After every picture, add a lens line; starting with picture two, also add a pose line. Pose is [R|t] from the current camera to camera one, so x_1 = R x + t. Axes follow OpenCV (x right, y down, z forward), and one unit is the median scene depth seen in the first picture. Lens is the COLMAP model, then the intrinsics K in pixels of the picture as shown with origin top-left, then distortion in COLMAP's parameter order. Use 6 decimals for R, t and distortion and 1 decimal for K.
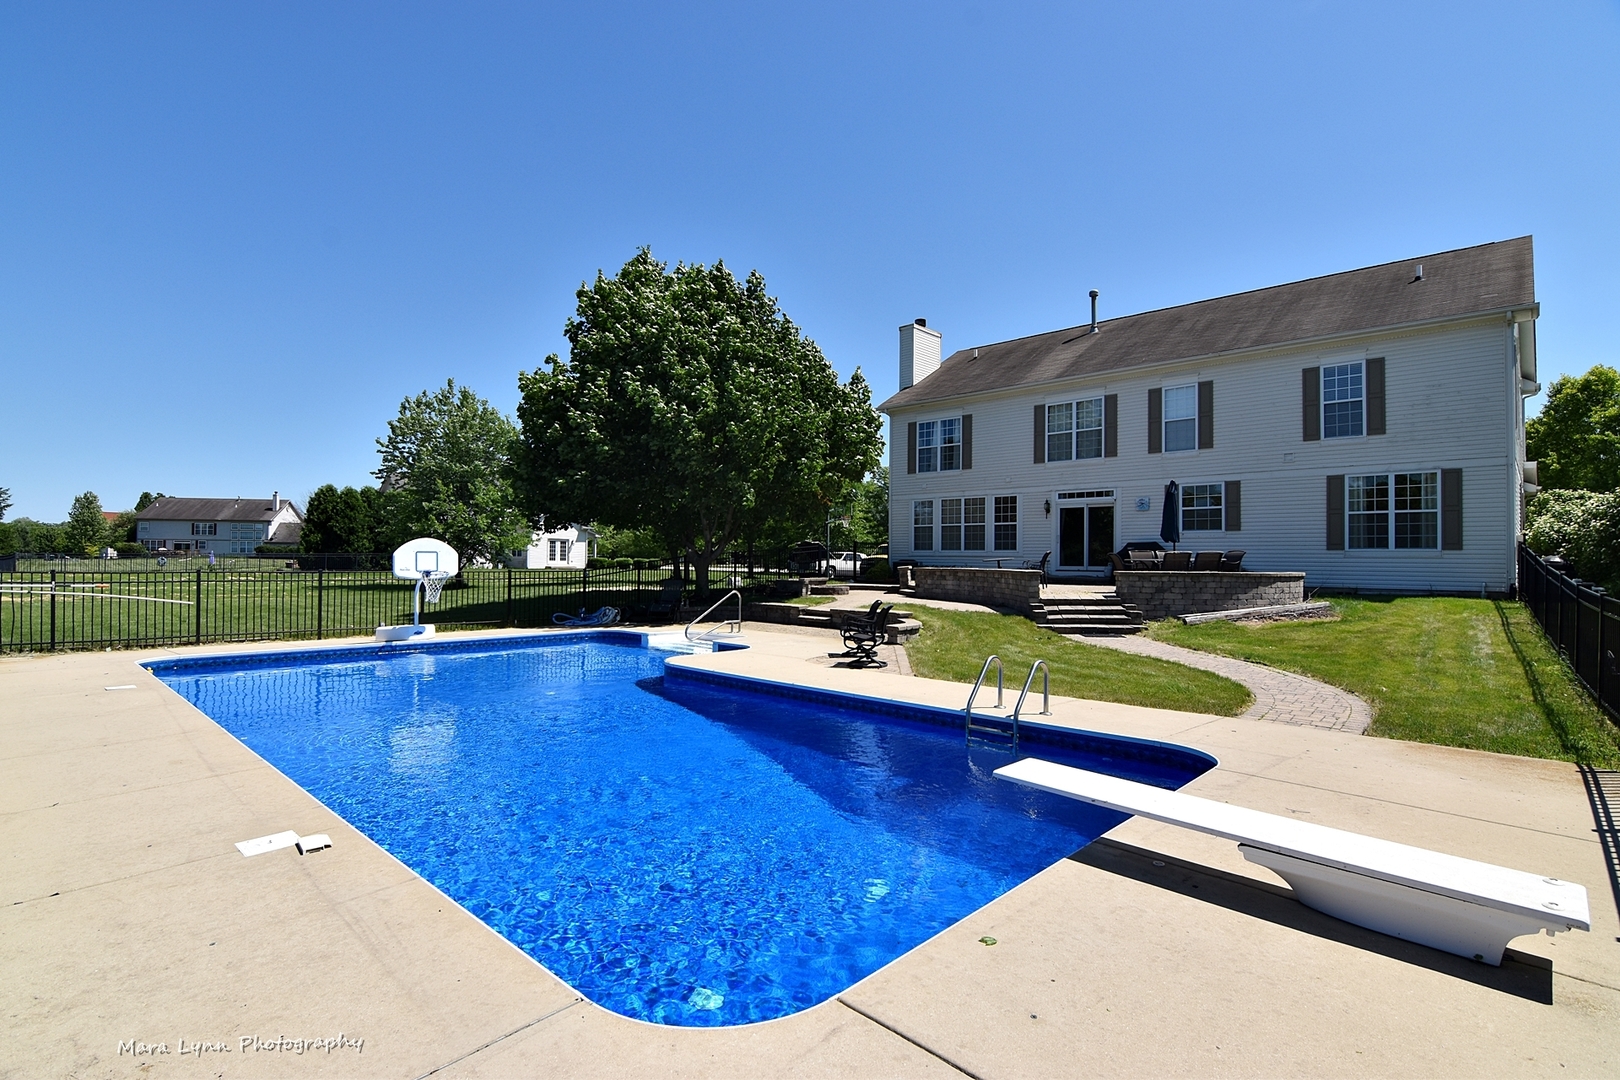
lens RADIAL K [[780.5, 0, 797.4], [0, 780.5, 547.3], [0, 0, 1]] dist [-0.010362, -0.007351]
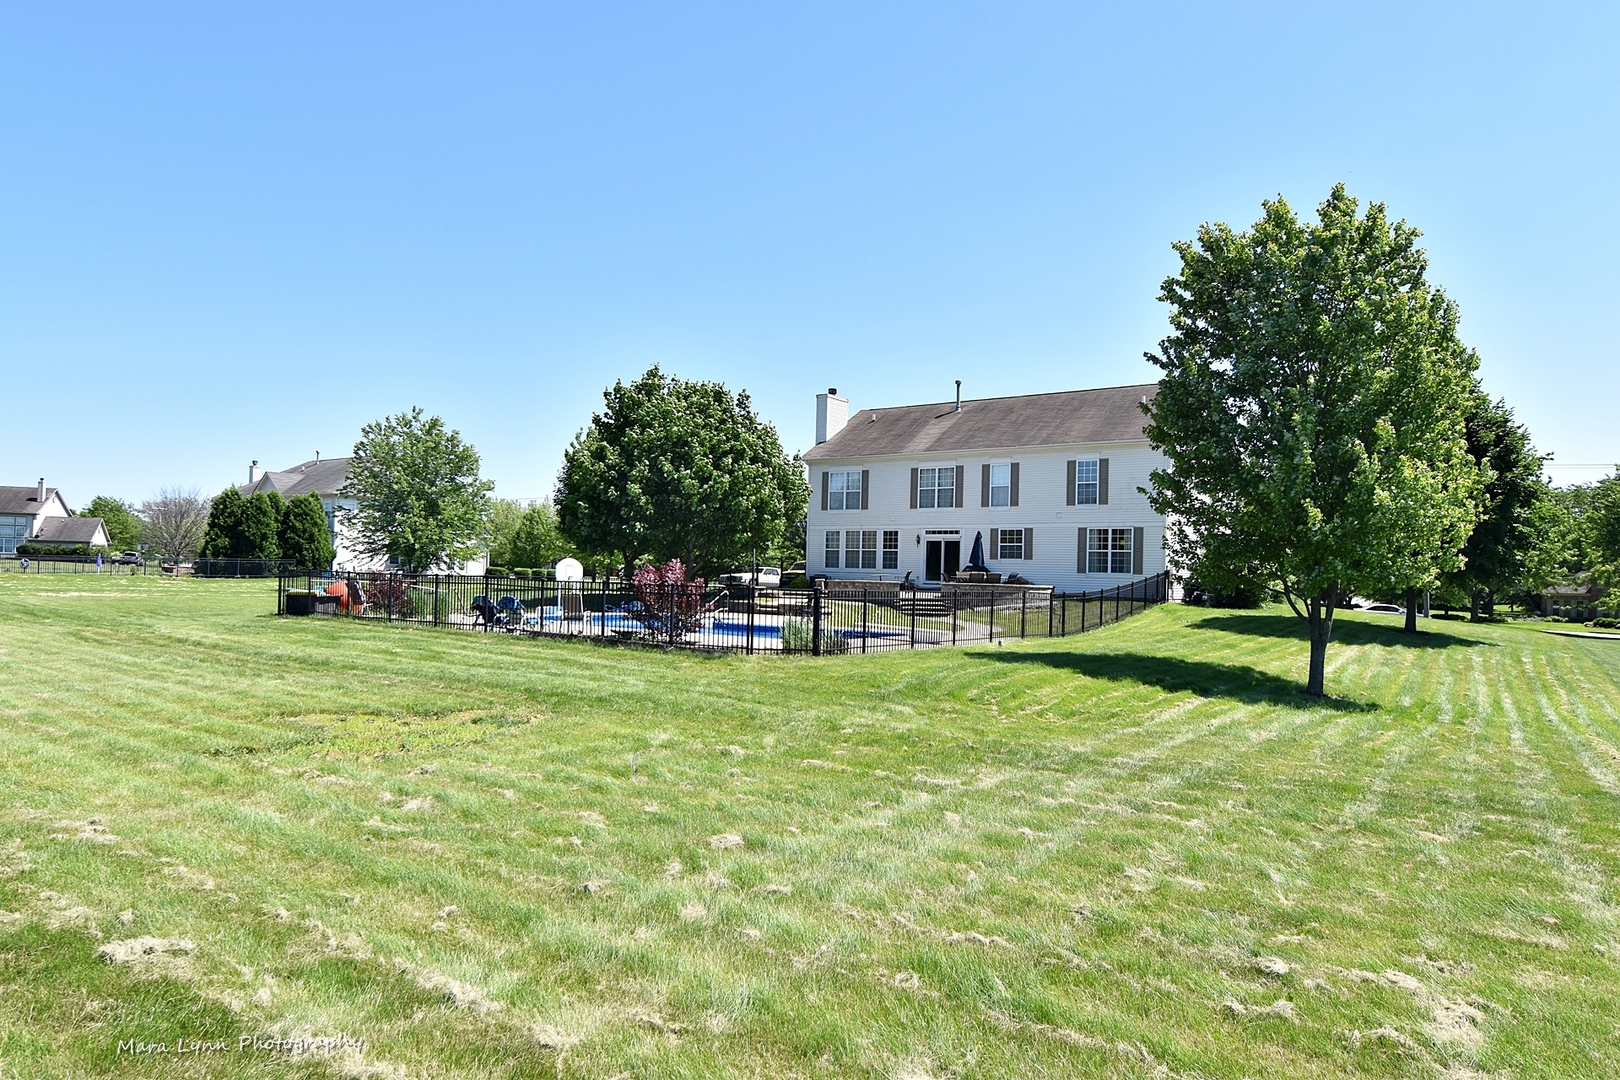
lens RADIAL K [[1024.7, 0, 786.2], [0, 1024.7, 540.6], [0, 0, 1]] dist [-0.016882, 0.000704]
pose [[0.991944, 0.019914, 0.125101, -0.175355], [-0.017988, 0.999702, -0.016507, -0.016057], [-0.125392, 0.014123, 0.992007, -0.940492]]
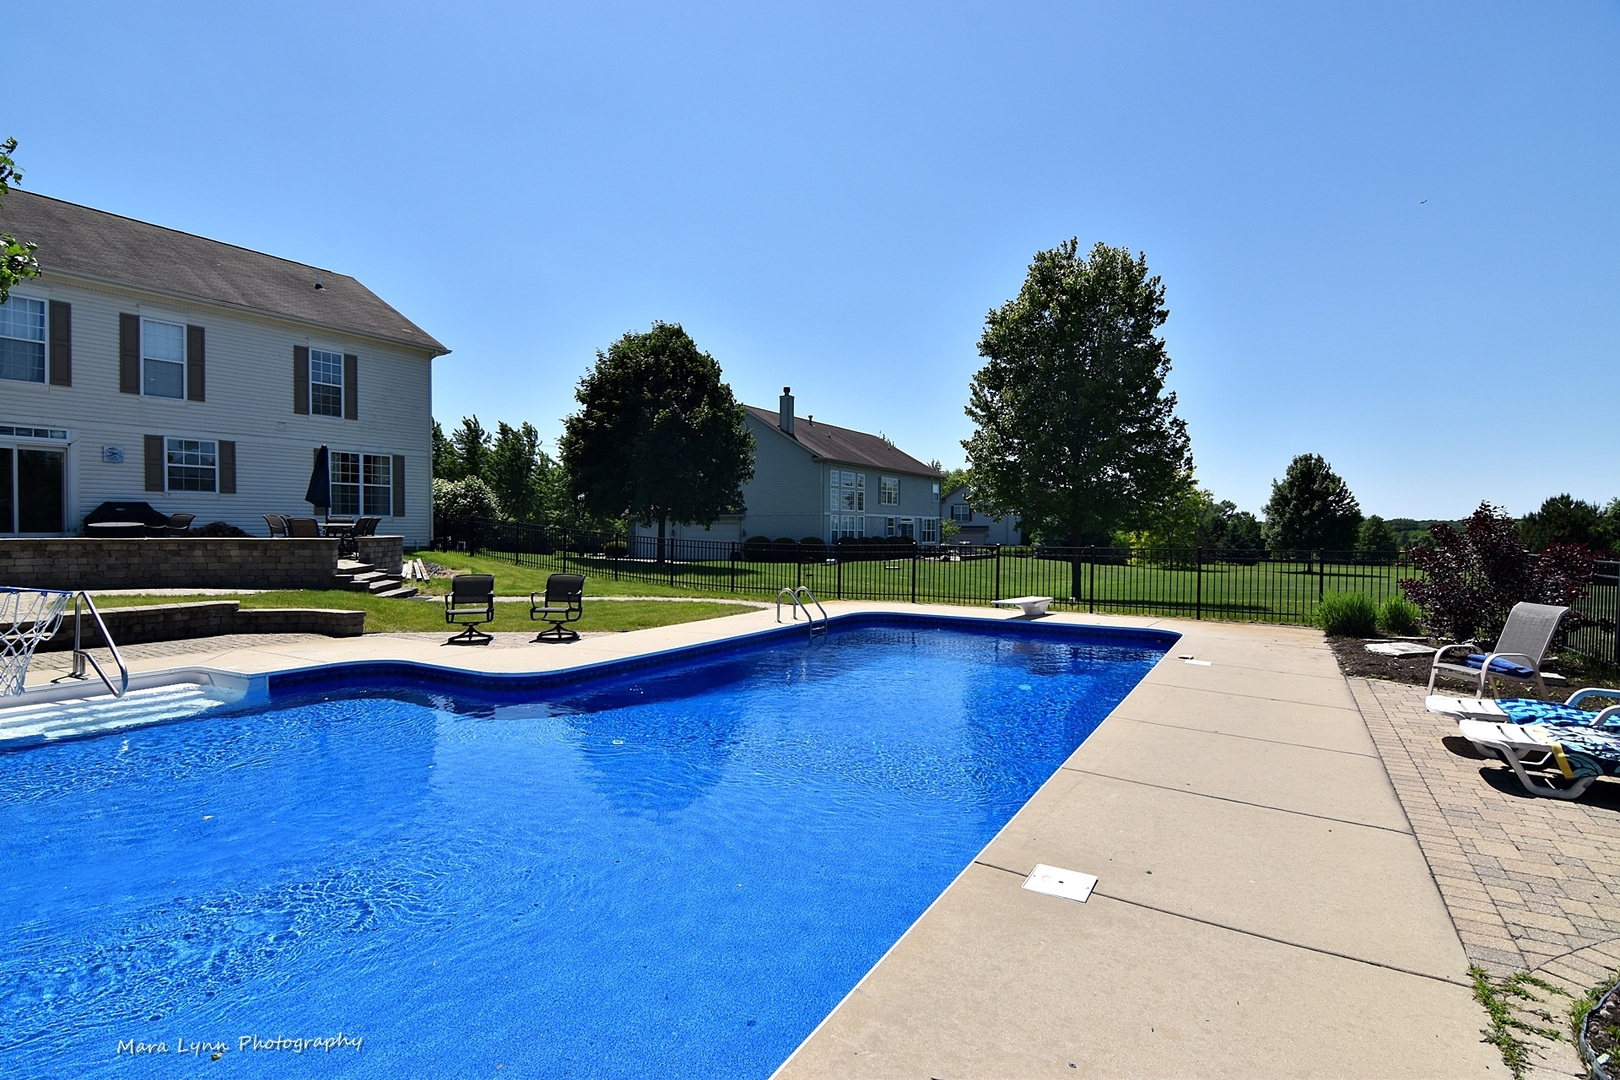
lens RADIAL K [[780.5, 0, 802.4], [0, 780.5, 542.9], [0, 0, 1]] dist [-0.010362, -0.007351]
pose [[-0.216412, -0.027799, 0.975906, -0.495647], [-0.021686, 0.999485, 0.023662, 0.001687], [-0.976061, -0.016043, -0.216903, 0.489937]]
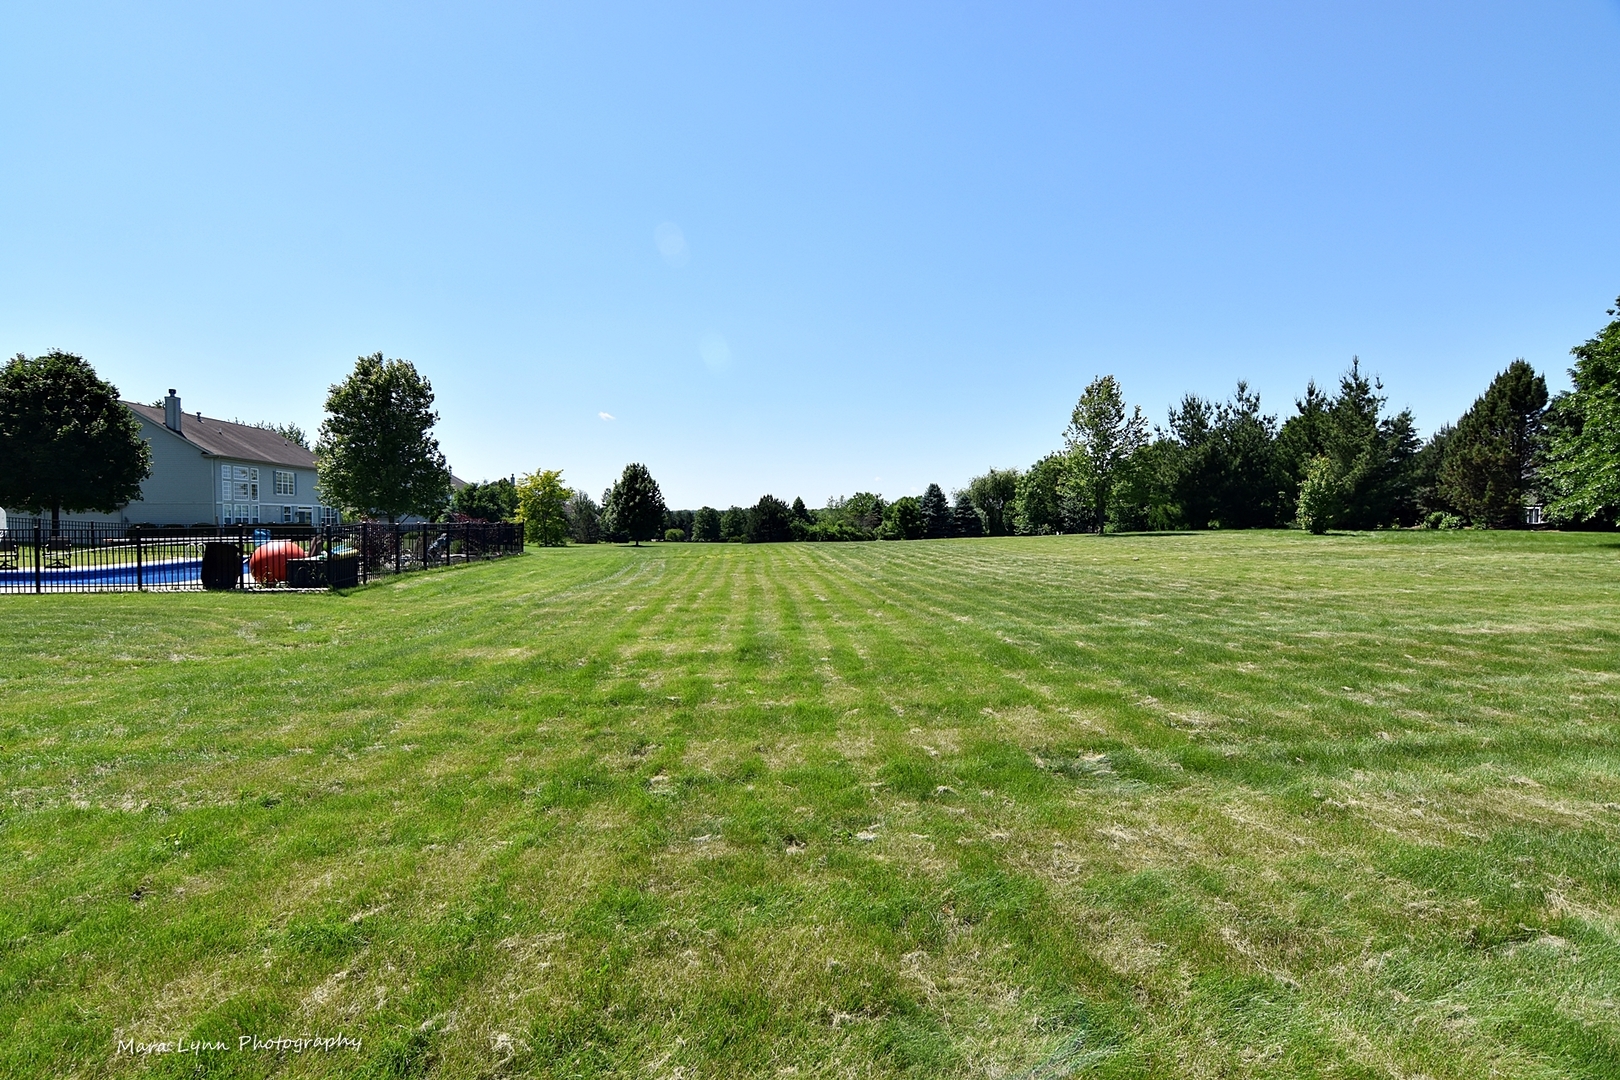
lens RADIAL K [[780.5, 0, 792.9], [0, 780.5, 544.7], [0, 0, 1]] dist [-0.010362, -0.007351]
pose [[-0.773026, -0.031482, 0.633593, -1.412617], [-0.018886, 0.999467, 0.026620, 0.004433], [-0.634093, 0.008611, -0.773209, 0.713733]]
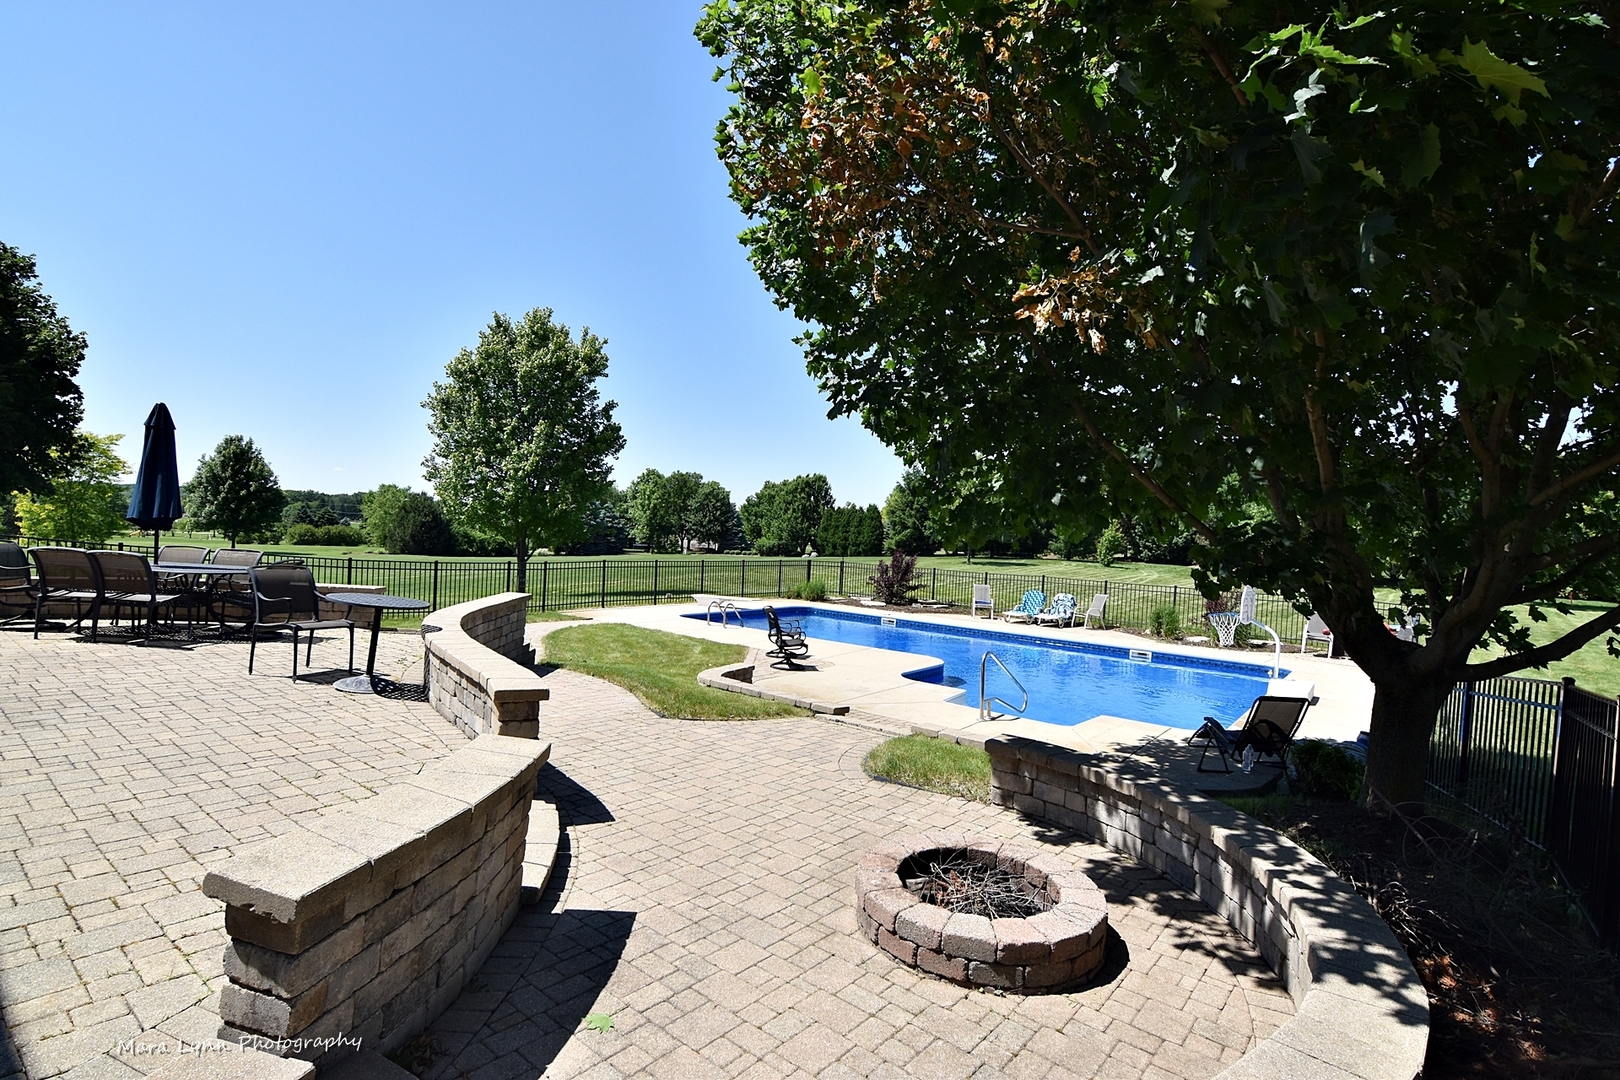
lens RADIAL K [[780.5, 0, 797.5], [0, 780.5, 548.8], [0, 0, 1]] dist [-0.010362, -0.007351]
pose [[-0.994375, -0.056625, -0.089512, 0.085608], [-0.057514, 0.998317, 0.007377, -0.014632], [0.088944, 0.012484, -0.995958, 1.211631]]
